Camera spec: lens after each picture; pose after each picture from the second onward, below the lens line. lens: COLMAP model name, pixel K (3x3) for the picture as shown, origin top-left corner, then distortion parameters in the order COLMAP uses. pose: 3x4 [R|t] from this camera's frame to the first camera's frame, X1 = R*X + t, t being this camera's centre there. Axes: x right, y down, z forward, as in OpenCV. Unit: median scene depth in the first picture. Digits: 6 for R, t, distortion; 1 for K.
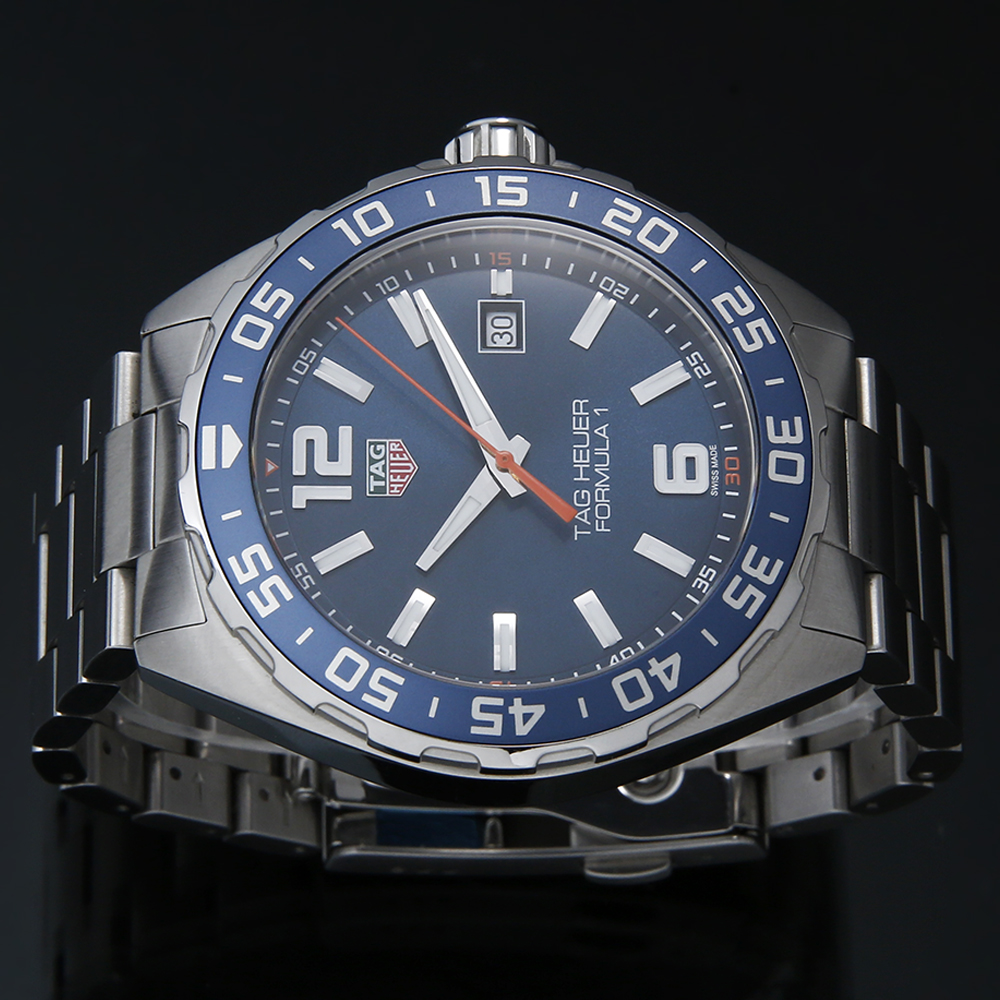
lens RADIAL K [[4268.1, 0, 500.0], [0, 4268.1, 500.0], [0, 0, 1]] dist [0.182068, -31.245993]
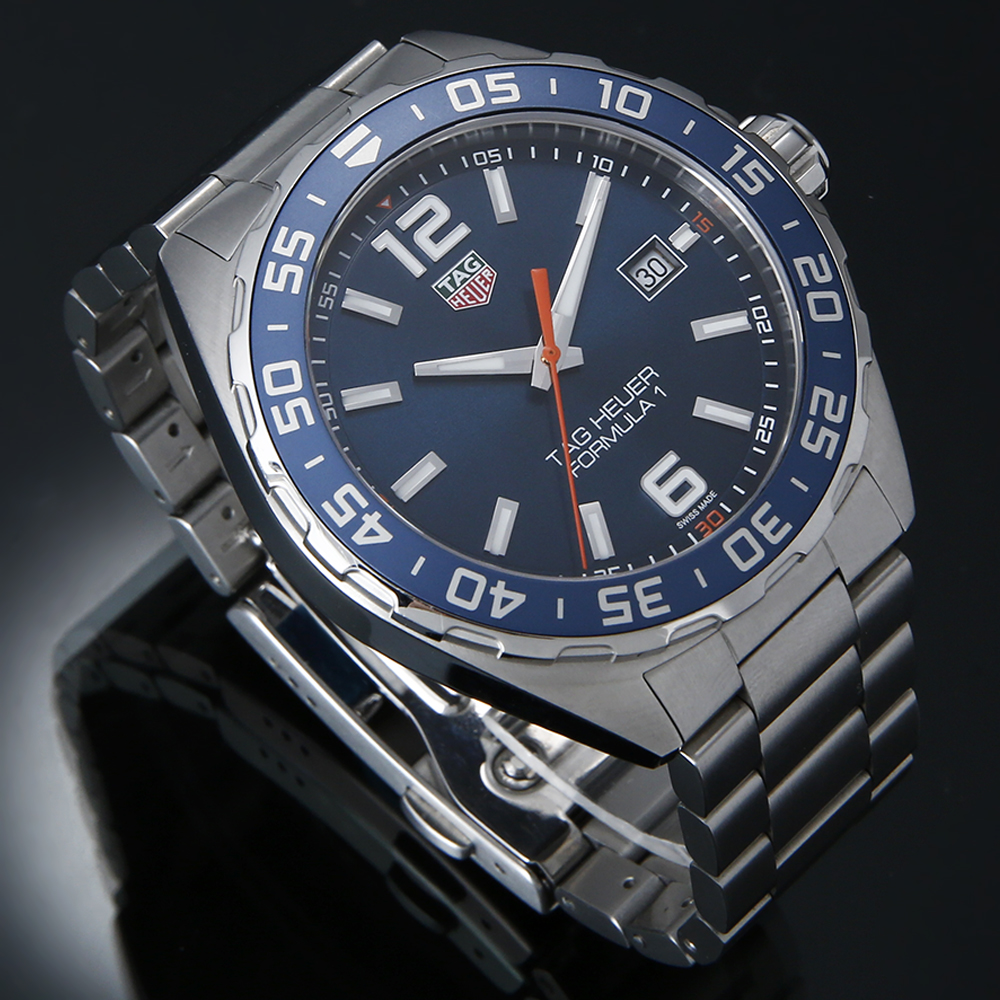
lens RADIAL K [[4268.1, 0, 500.0], [0, 4268.1, 500.0], [0, 0, 1]] dist [0.182068, -31.245993]
pose [[0.702241, 0.689527, -0.177228, 0.193446], [-0.699581, 0.714510, 0.007894, 0.015704], [0.132074, 0.118442, 0.984138, 0.013903]]
